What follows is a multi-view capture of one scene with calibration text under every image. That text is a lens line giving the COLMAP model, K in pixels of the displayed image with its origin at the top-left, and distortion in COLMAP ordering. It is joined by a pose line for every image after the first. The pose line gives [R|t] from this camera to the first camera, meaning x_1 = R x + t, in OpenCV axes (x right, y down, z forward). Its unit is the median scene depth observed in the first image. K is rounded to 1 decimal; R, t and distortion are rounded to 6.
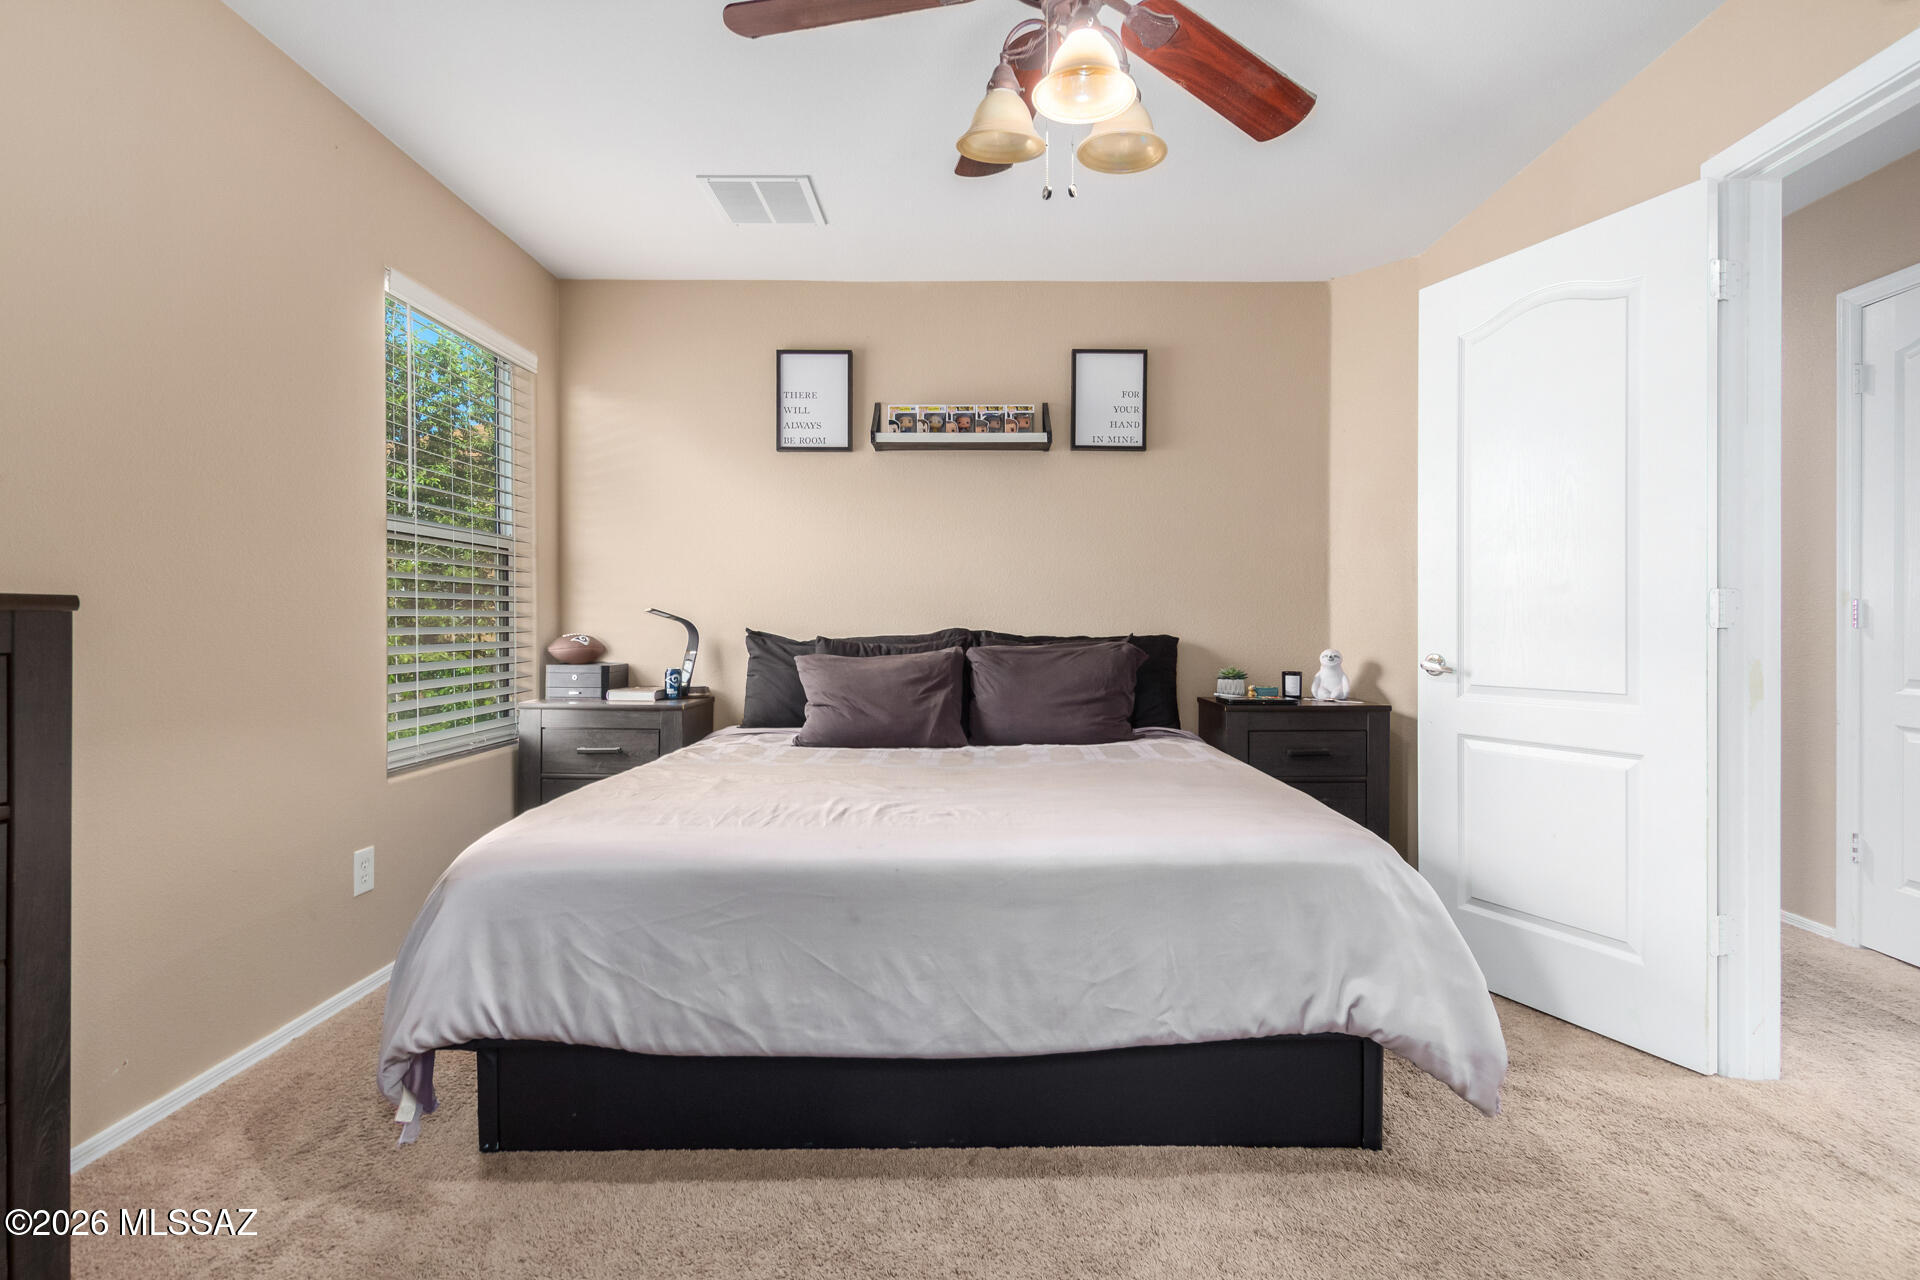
lens RADIAL K [[912.1, 0, 980.7], [0, 912.1, 629.0], [0, 0, 1]] dist [0.003708, 0.000261]
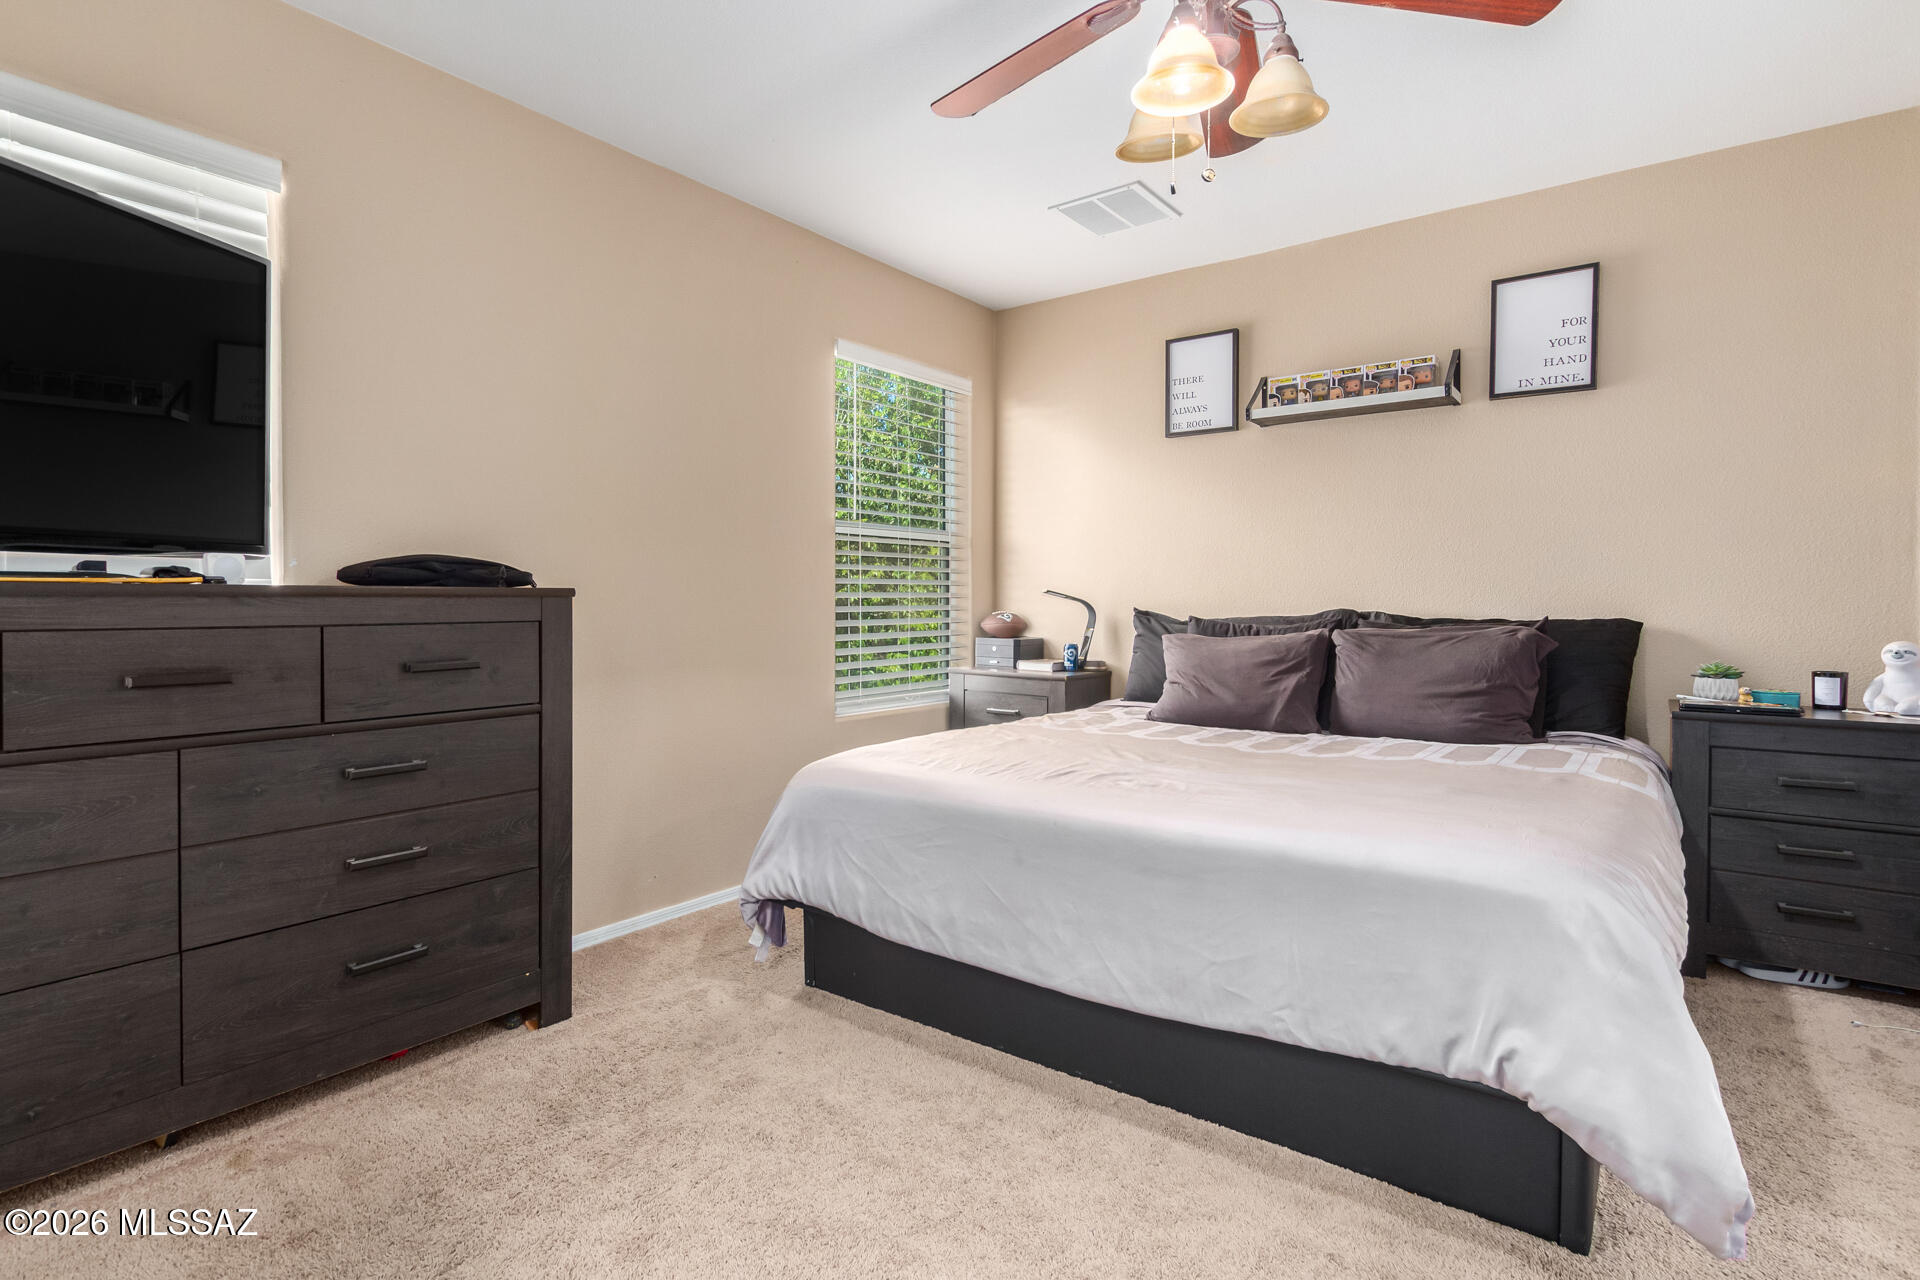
lens RADIAL K [[938.9, 0, 962.1], [0, 938.9, 616.3], [0, 0, 1]] dist [-0.000193, -0.000009]
pose [[0.799443, 0.009739, -0.600663, 0.250801], [-0.004107, 0.999934, 0.010747, -0.001995], [0.600728, -0.006124, 0.799430, 0.003001]]
